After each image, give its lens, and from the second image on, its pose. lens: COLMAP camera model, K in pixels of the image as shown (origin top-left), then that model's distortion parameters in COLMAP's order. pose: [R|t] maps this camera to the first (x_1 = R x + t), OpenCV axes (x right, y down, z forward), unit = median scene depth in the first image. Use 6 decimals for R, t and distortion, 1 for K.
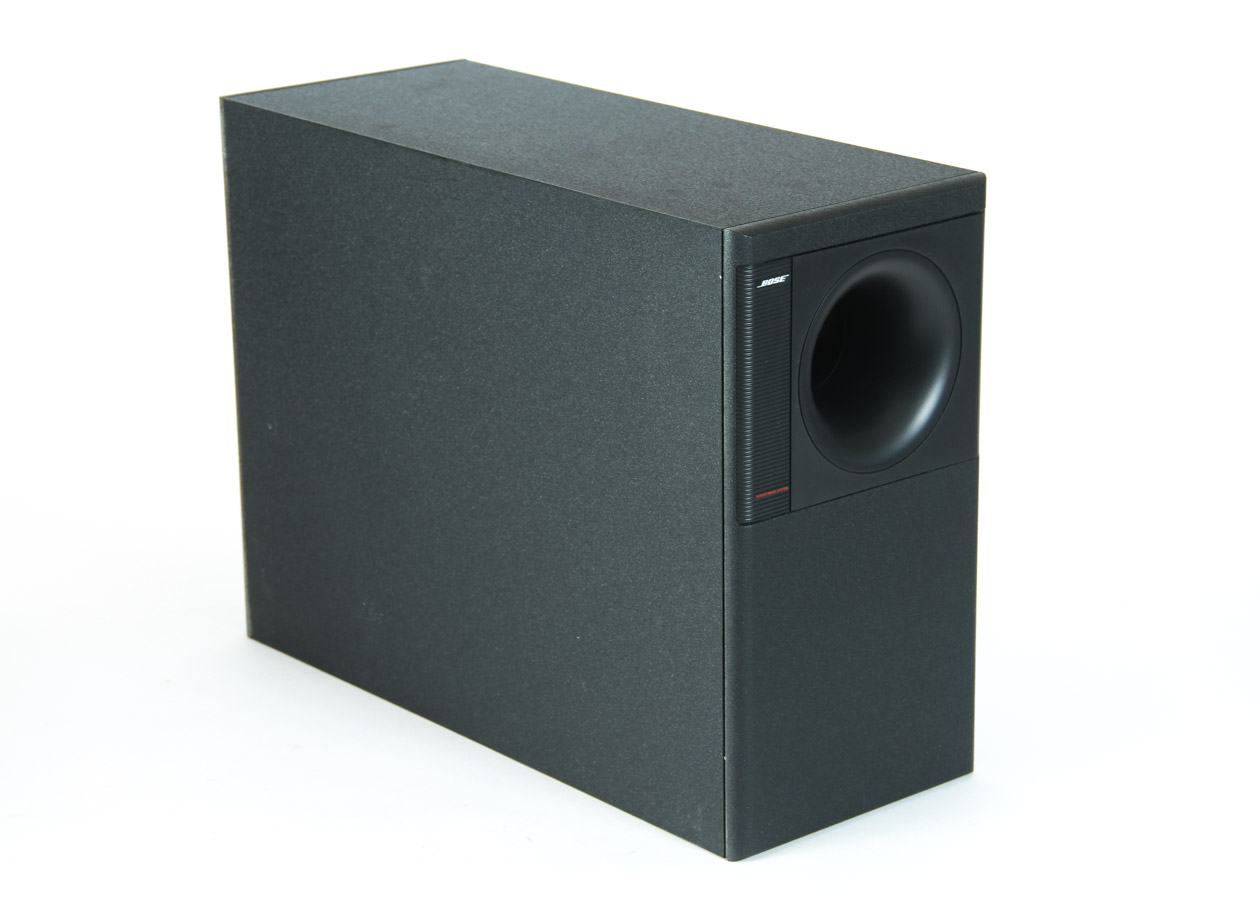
lens RADIAL K [[3140.3, 0, 627.3], [0, 3140.3, 441.8], [0, 0, 1]] dist [0.315924, 0.000000]
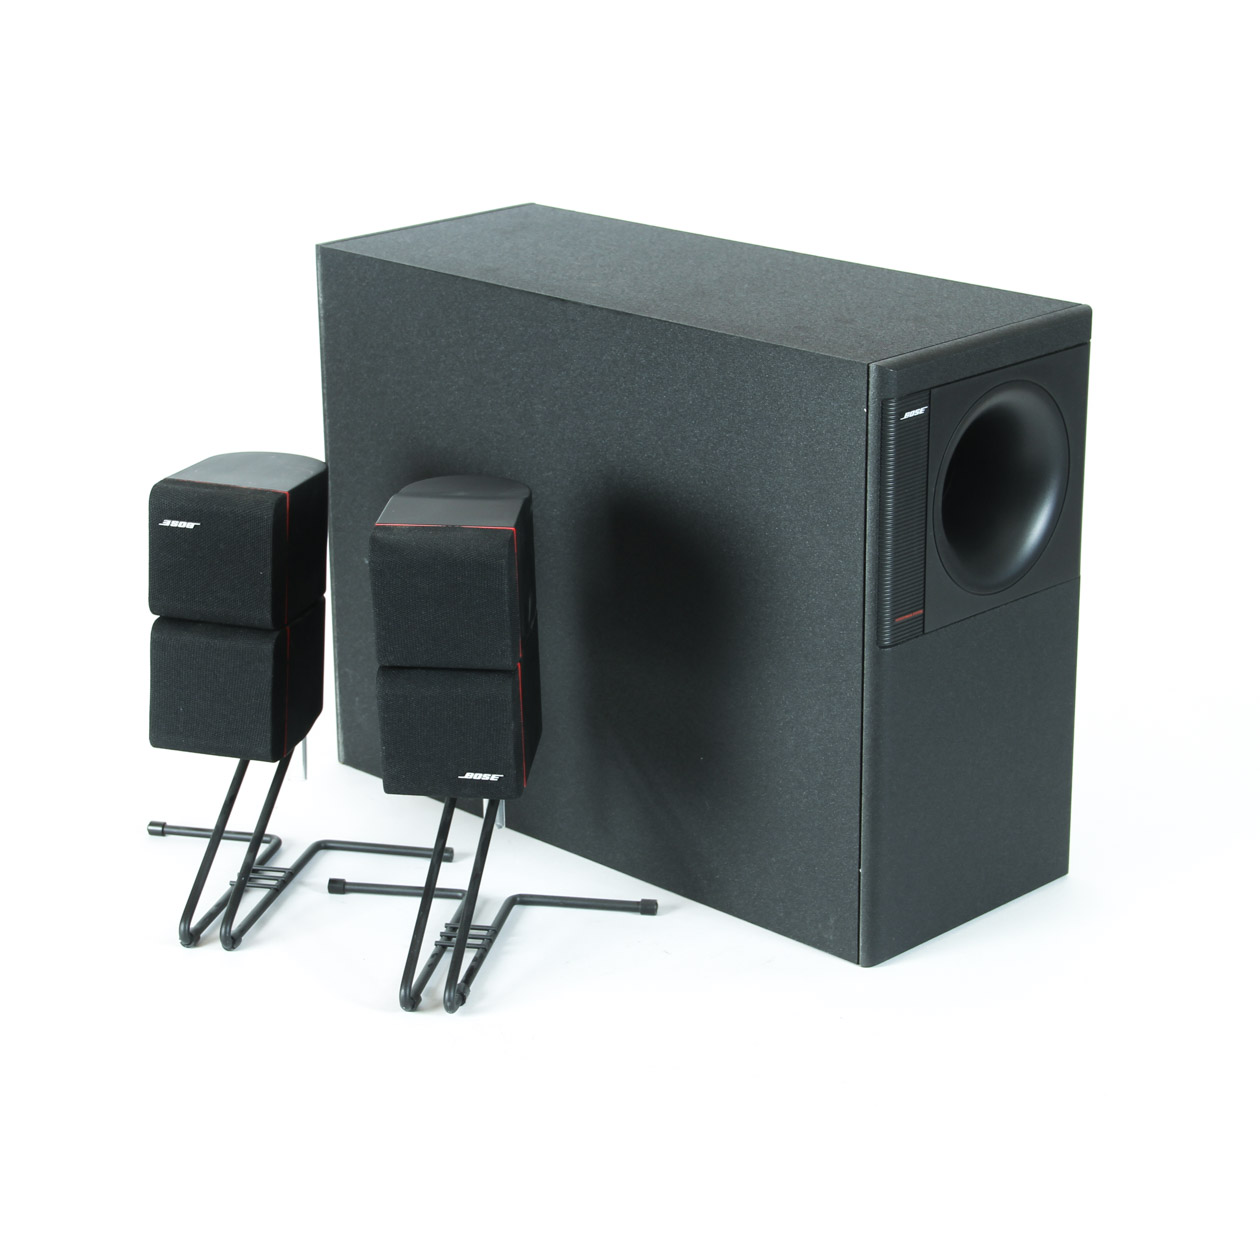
lens RADIAL K [[2937.6, 0, 632.0], [0, 2937.6, 636.1], [0, 0, 1]] dist [0.078226, 0.000000]
pose [[0.997537, -0.024658, 0.065660, -0.104993], [0.022780, 0.999314, 0.029191, -0.007457], [-0.066335, -0.027623, 0.997415, 0.032791]]
